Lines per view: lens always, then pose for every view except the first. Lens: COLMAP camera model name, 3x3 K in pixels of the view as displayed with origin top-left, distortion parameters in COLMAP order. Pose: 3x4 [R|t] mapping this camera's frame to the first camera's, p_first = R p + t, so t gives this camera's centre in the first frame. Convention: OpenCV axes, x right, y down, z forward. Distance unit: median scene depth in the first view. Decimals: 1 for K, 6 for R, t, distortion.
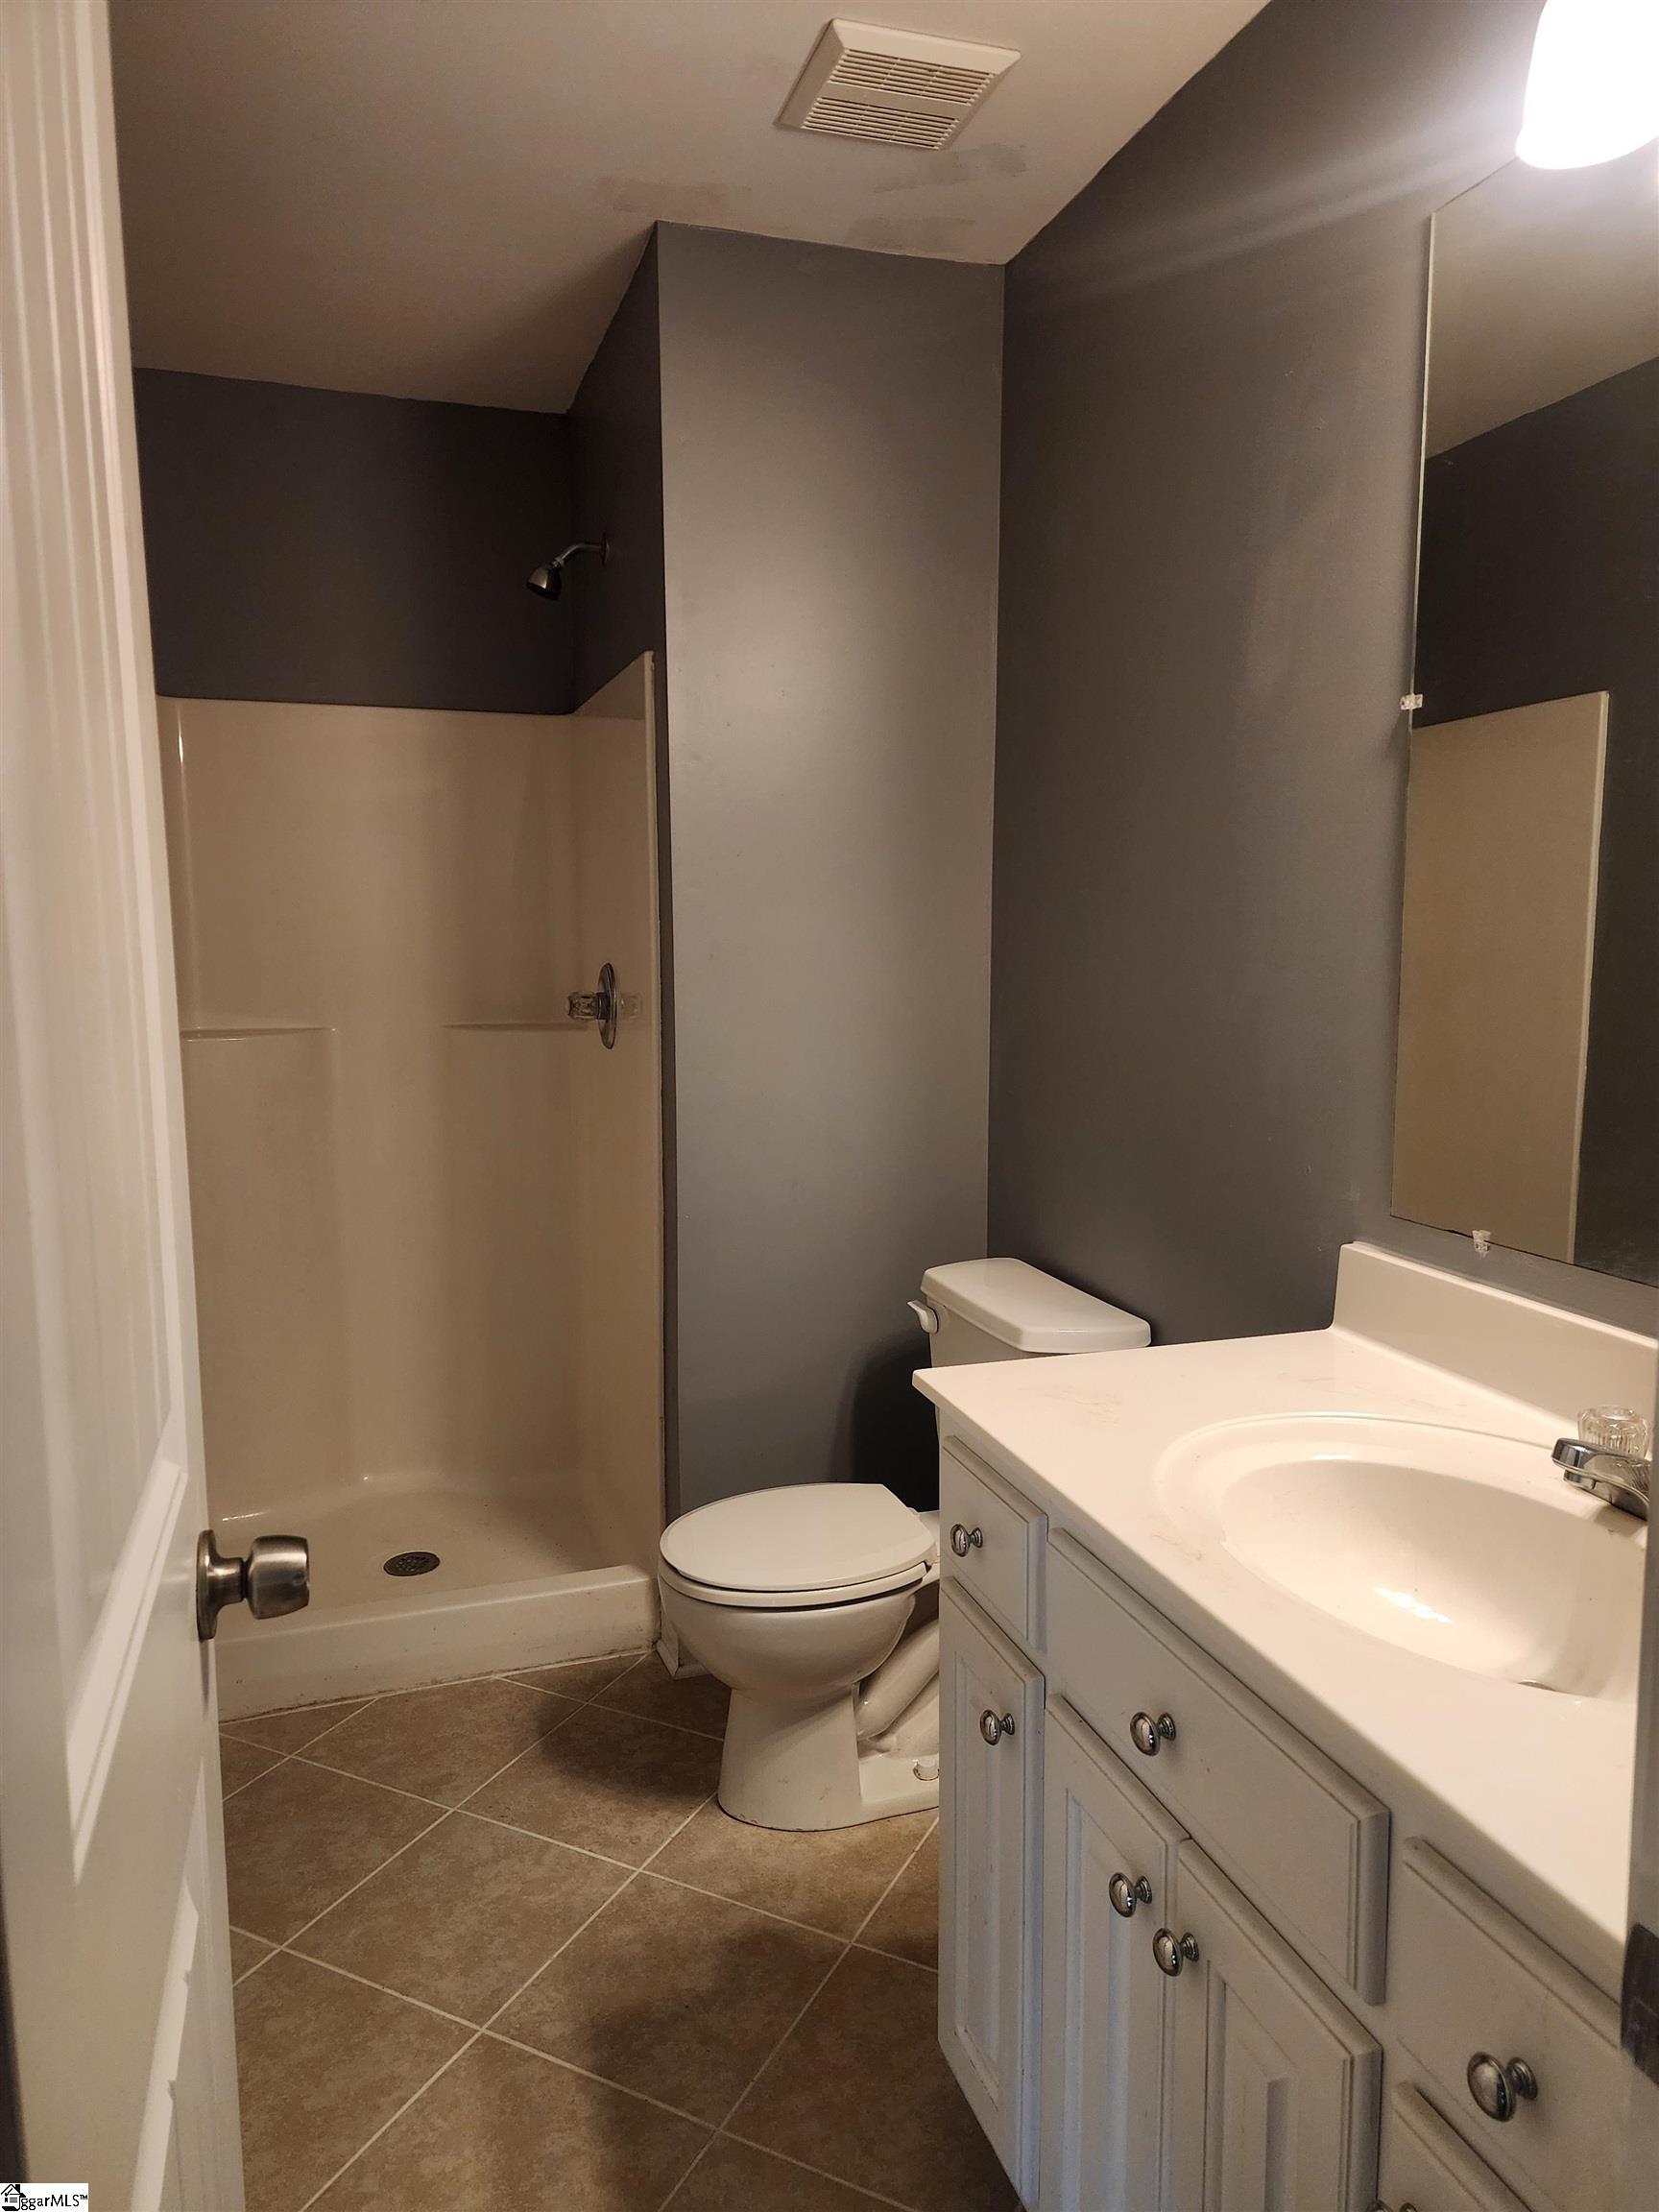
lens RADIAL K [[1484.9, 0, 829.7], [0, 1484.9, 1103.5], [0, 0, 1]] dist [-0.004043, -0.001205]
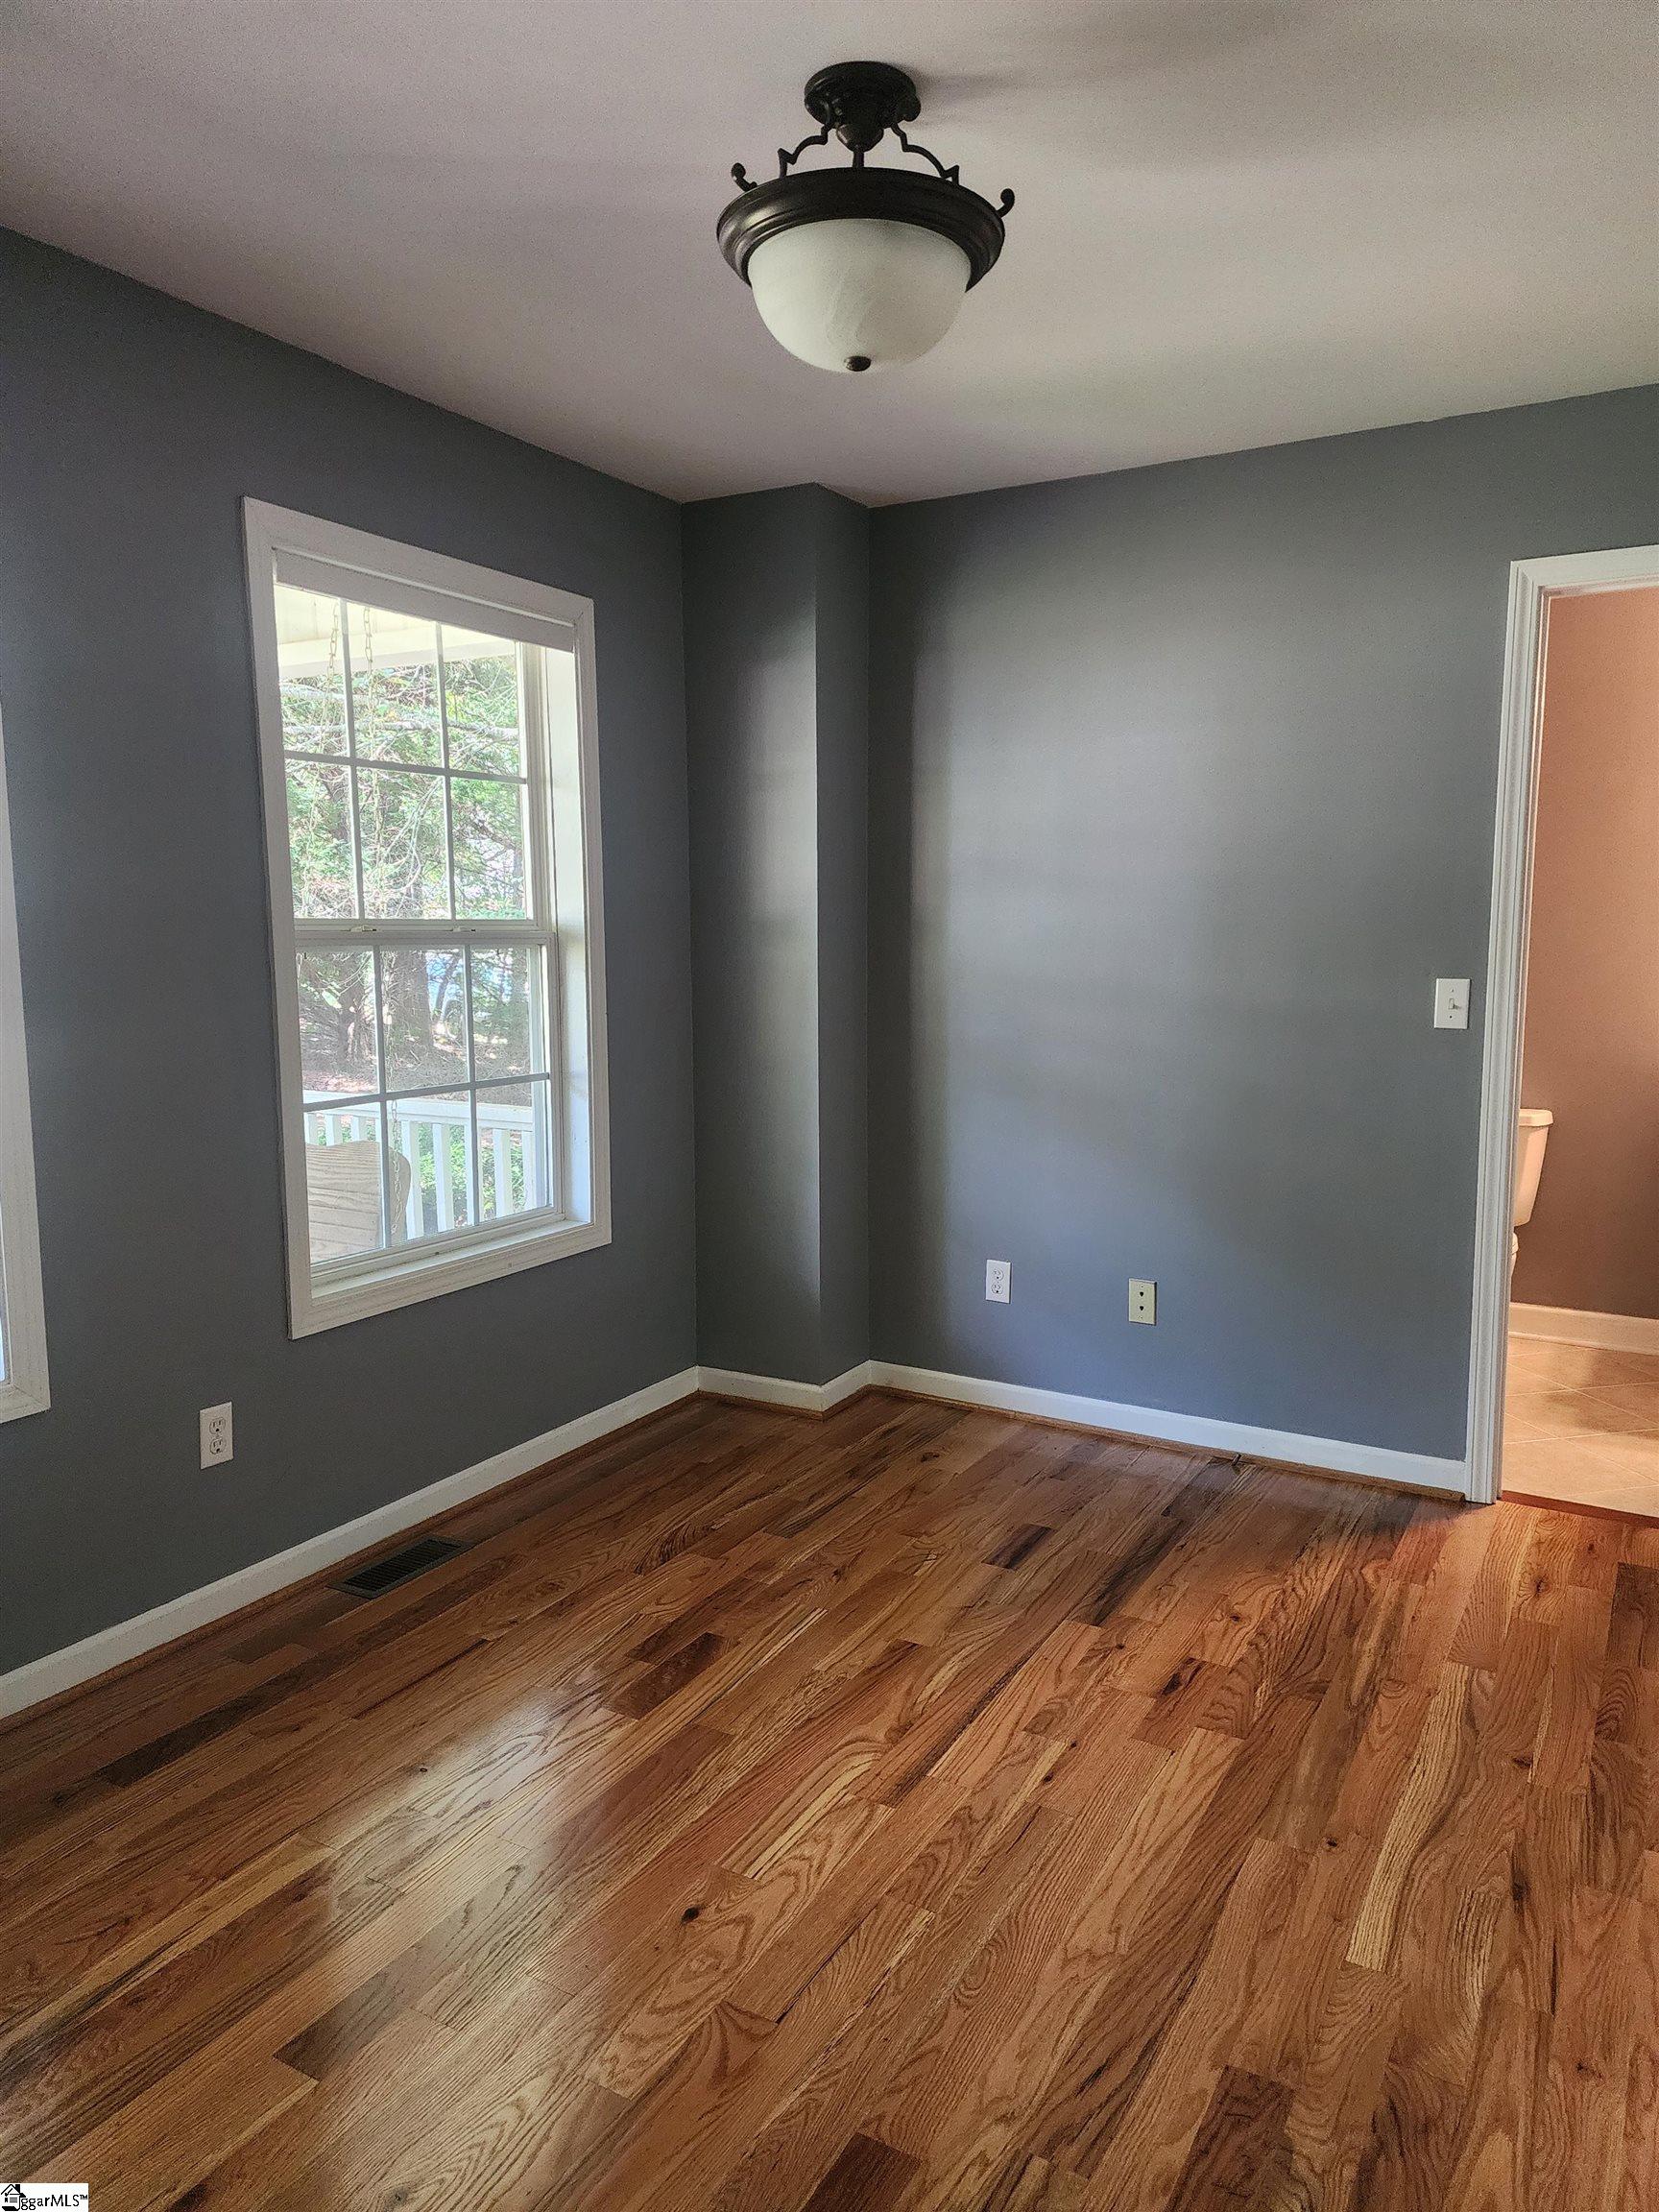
lens RADIAL K [[1484.9, 0, 829.7], [0, 1484.9, 1111.7], [0, 0, 1]] dist [-0.004043, -0.001205]
pose [[0.747872, -0.078190, 0.659223, -2.323613], [0.084563, 0.996170, 0.022221, 0.007337], [-0.658435, 0.039127, 0.751619, 0.049671]]
